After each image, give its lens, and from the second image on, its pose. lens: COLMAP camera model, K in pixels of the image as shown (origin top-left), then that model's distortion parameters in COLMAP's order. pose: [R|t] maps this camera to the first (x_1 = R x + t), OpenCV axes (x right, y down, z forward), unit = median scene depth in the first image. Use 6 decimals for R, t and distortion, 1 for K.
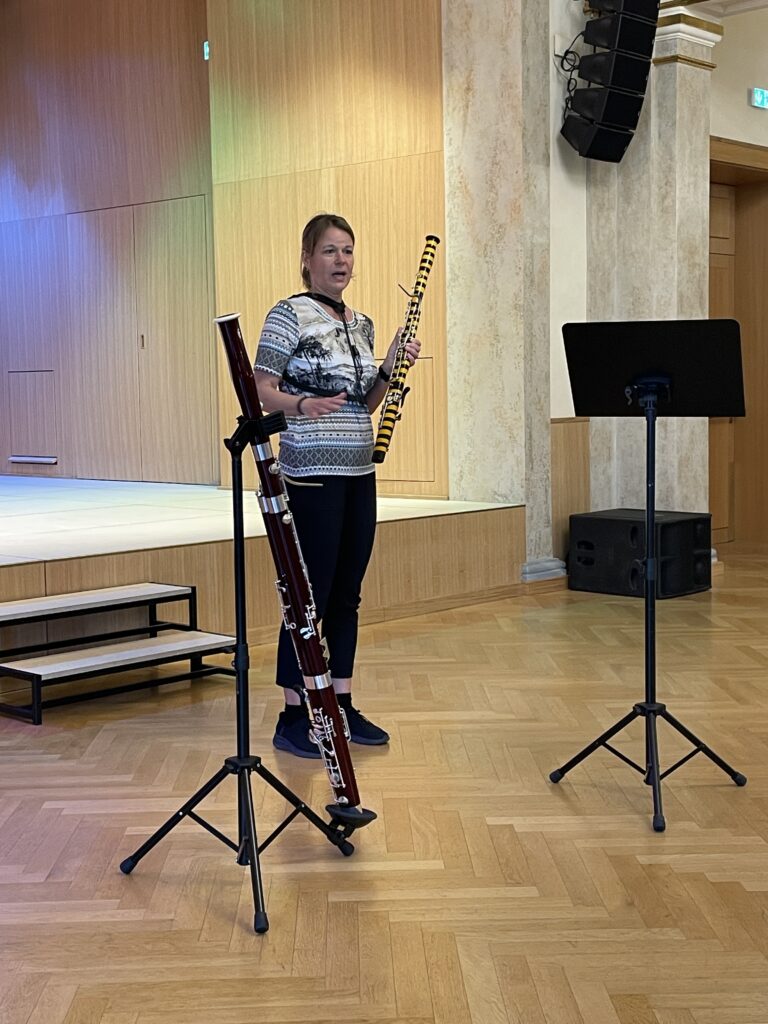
lens RADIAL K [[1450.8, 0, 384.0], [0, 1450.8, 512.0], [0, 0, 1]] dist [0.173185, -0.493044]
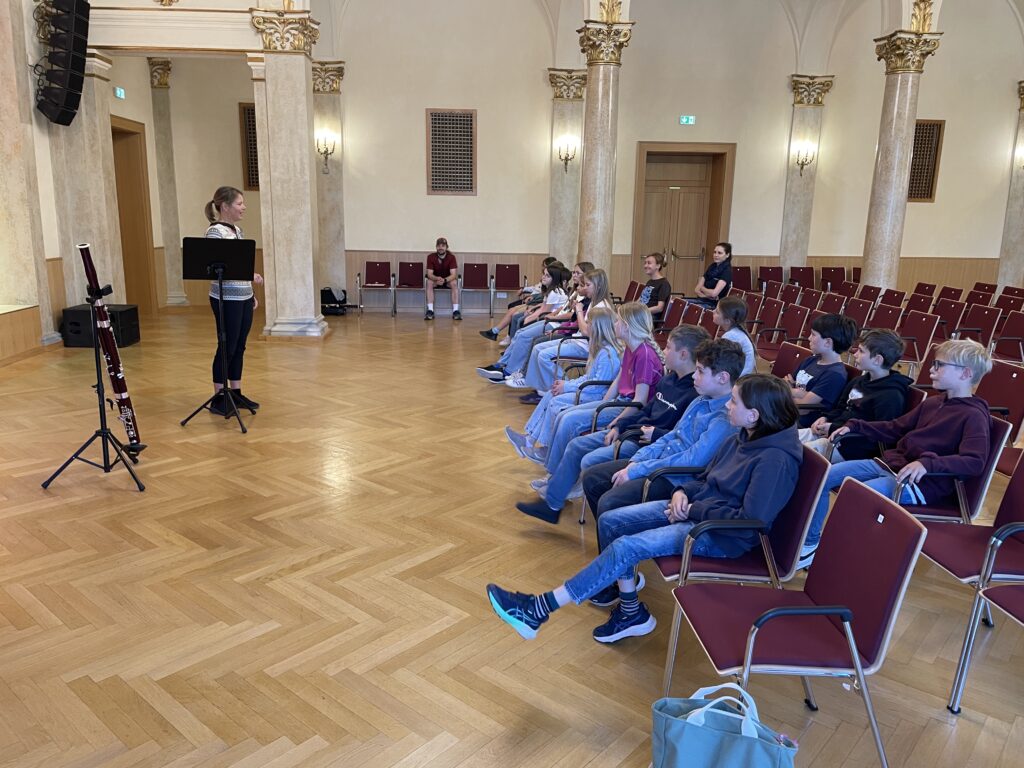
lens RADIAL K [[776.9, 0, 512.0], [0, 776.9, 384.0], [0, 0, 1]] dist [-0.001817, -0.003950]
pose [[0.673748, -0.127830, 0.727821, -0.240017], [0.031949, 0.989042, 0.144134, -0.029856], [-0.738270, -0.073857, 0.670449, -0.151454]]
